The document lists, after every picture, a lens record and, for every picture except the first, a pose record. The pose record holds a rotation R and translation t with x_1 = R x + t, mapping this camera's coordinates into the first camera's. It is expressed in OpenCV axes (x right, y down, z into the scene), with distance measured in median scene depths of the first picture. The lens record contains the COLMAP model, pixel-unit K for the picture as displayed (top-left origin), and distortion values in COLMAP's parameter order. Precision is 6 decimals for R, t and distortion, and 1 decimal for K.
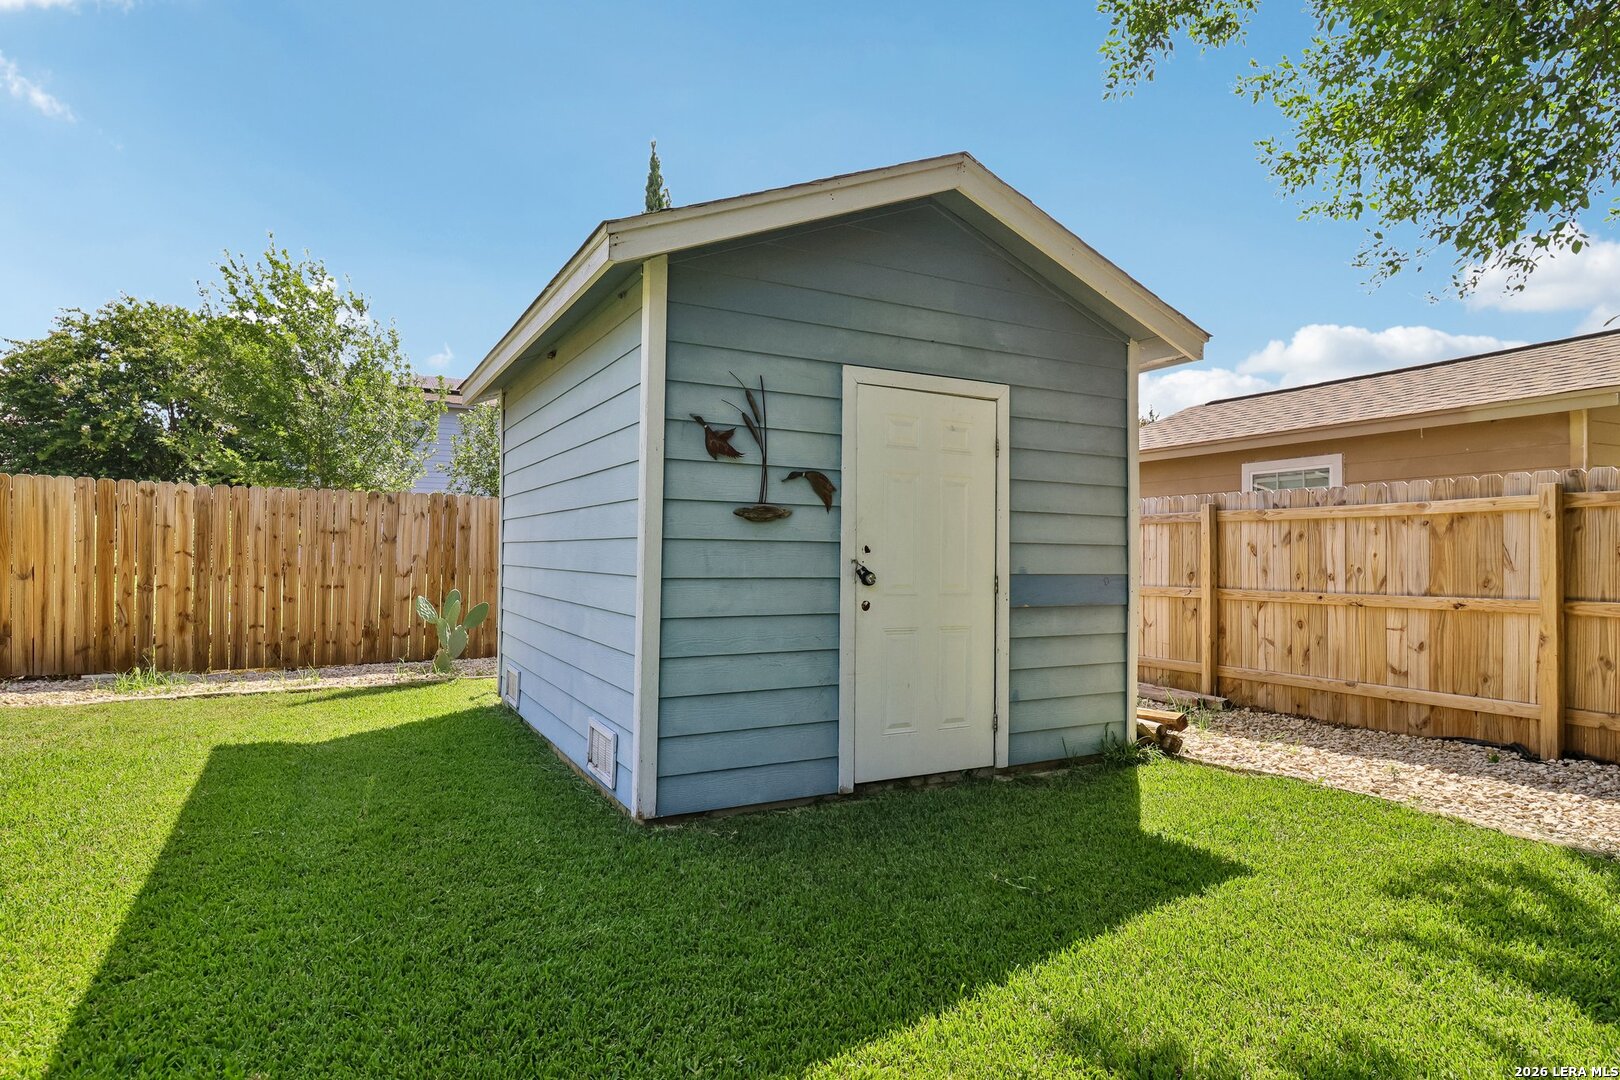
lens RADIAL K [[883.3, 0, 809.5], [0, 883.3, 549.2], [0, 0, 1]] dist [-0.003775, -0.000632]
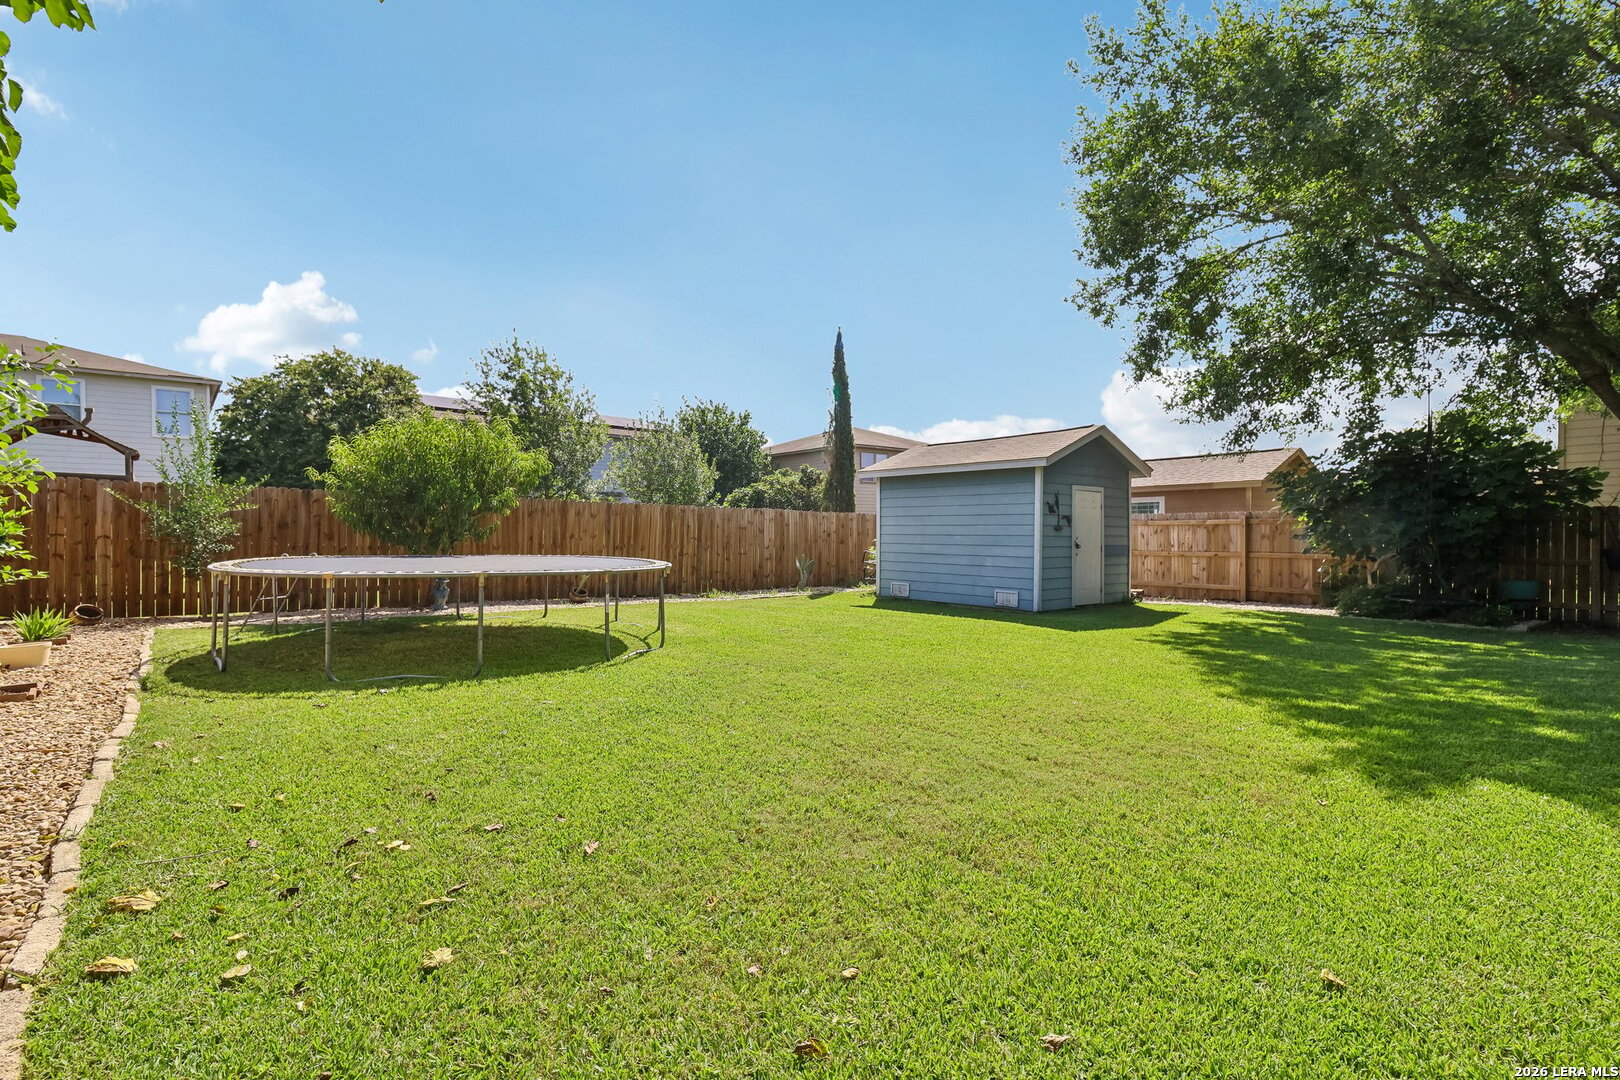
lens RADIAL K [[758.2, 0, 813.2], [0, 758.2, 537.0], [0, 0, 1]] dist [-0.004810, 0.002223]
pose [[0.976096, -0.003110, 0.217317, -1.188900], [0.000147, 0.999907, 0.013648, -0.033542], [-0.217339, -0.013290, 0.976006, -1.247521]]
